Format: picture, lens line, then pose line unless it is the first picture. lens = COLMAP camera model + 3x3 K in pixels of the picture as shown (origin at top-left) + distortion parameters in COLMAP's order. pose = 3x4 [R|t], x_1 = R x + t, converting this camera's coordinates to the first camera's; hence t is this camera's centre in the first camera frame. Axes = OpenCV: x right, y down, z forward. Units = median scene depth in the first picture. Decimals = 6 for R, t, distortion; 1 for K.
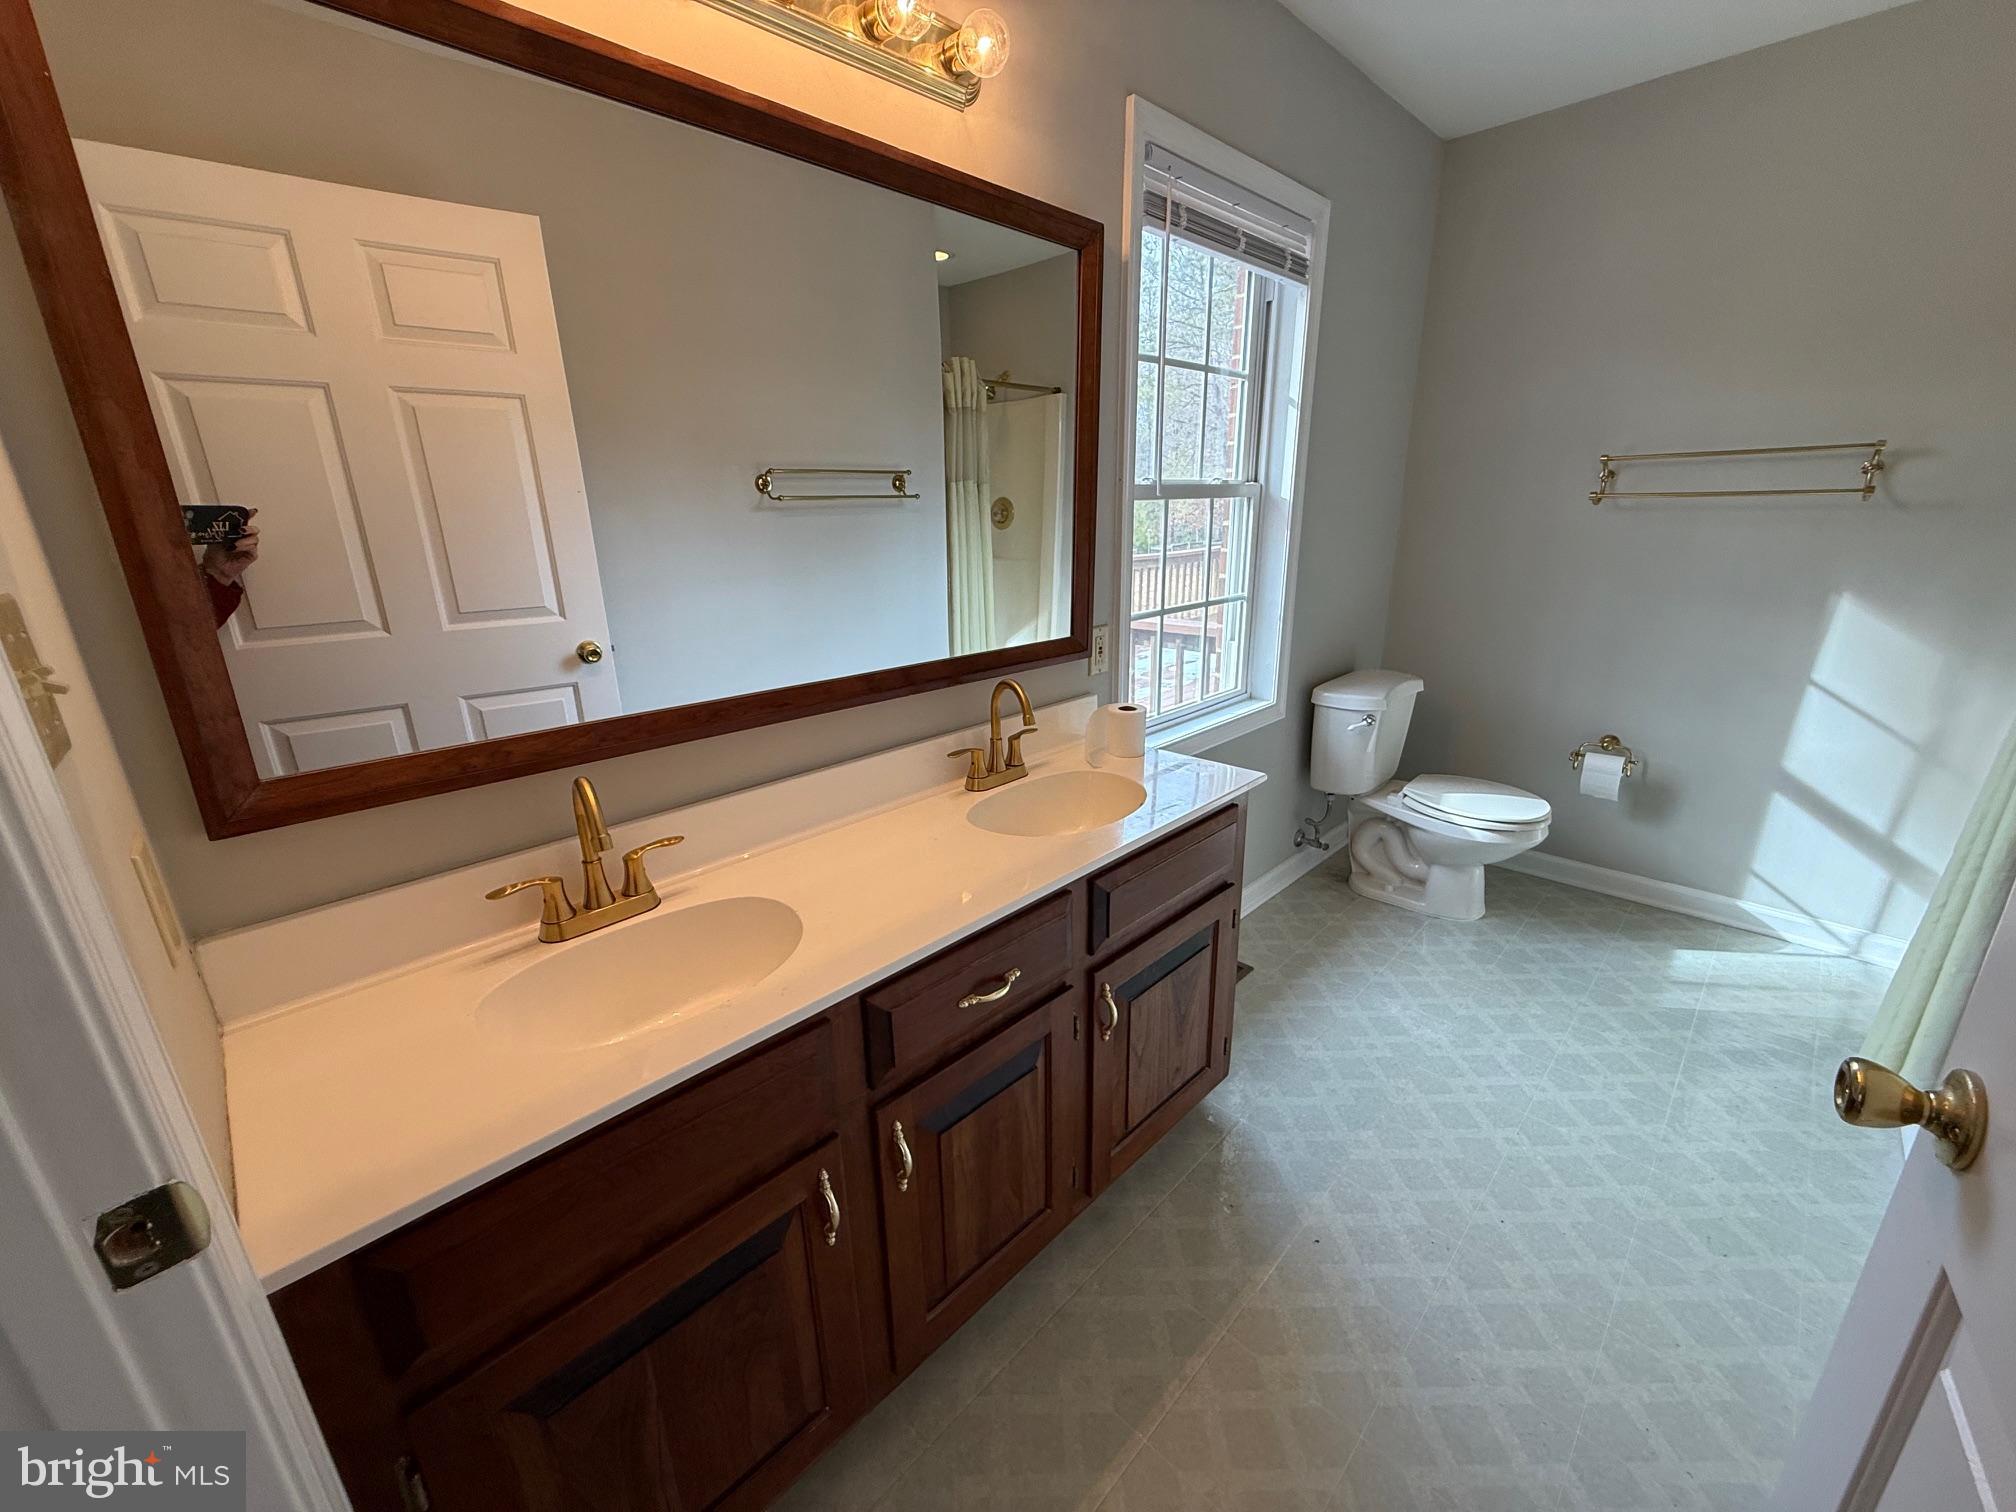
lens RADIAL K [[802.9, 0, 1012.4], [0, 802.9, 756.2], [0, 0, 1]] dist [0.002084, 0.000198]
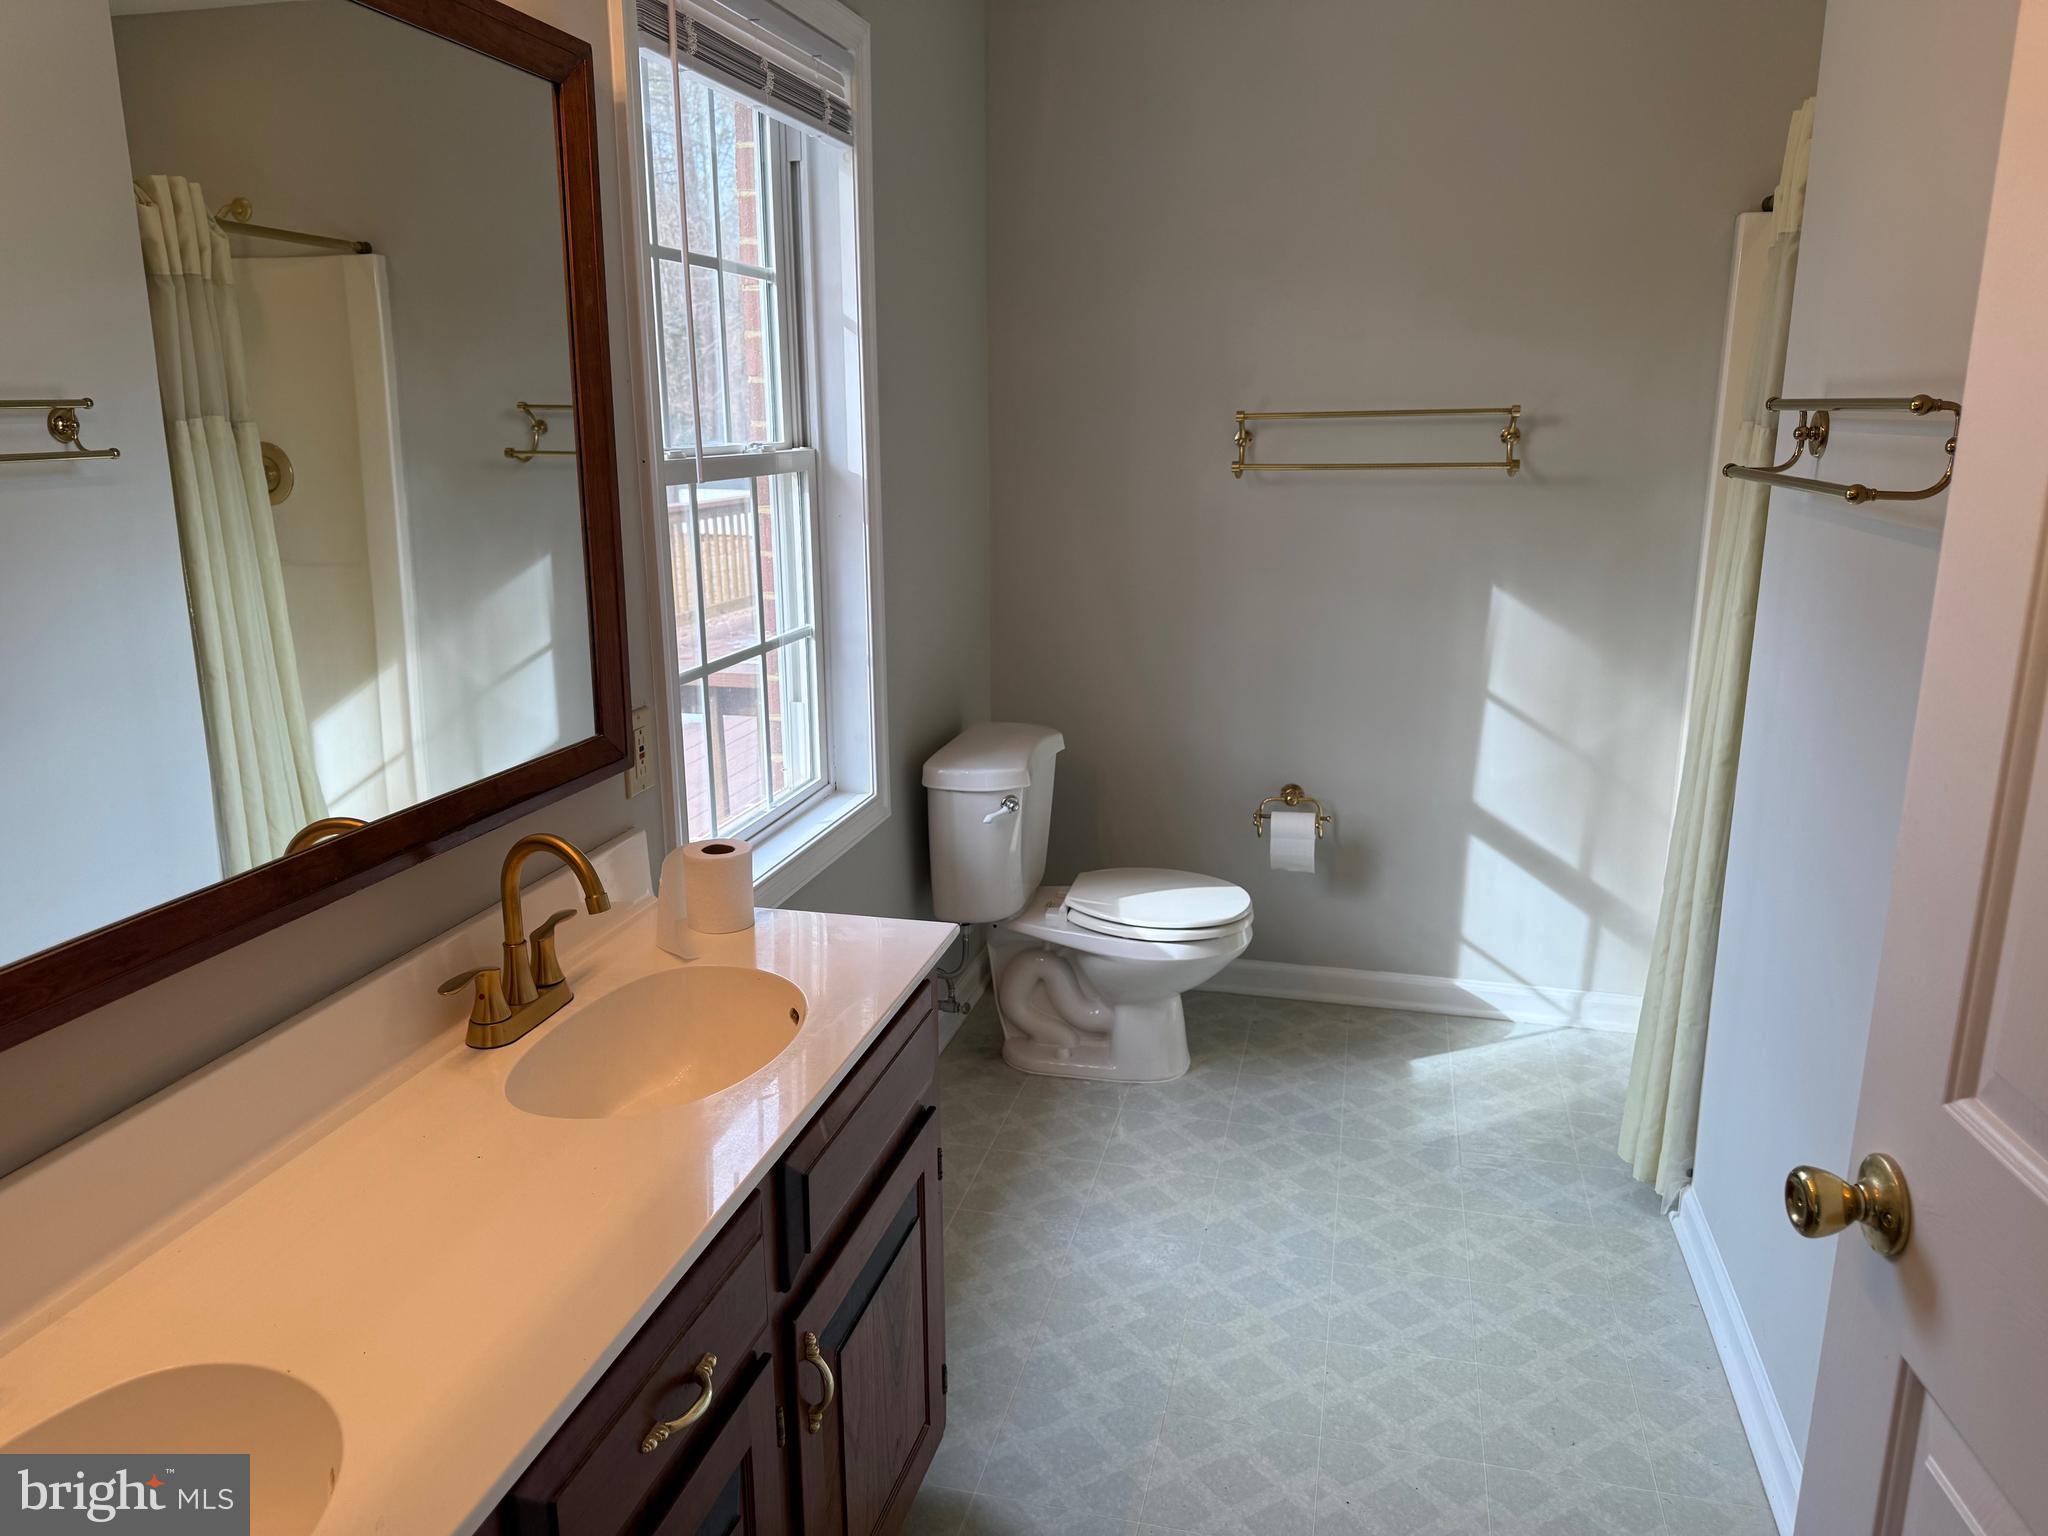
lens RADIAL K [[1453.9, 0, 1014.8], [0, 1453.9, 766.0], [0, 0, 1]] dist [0.046984, -0.051575]
pose [[0.860236, -0.106514, 0.498647, -0.160894], [0.139158, 0.989856, -0.028629, -0.049387], [-0.490540, 0.094019, 0.866332, -0.025791]]
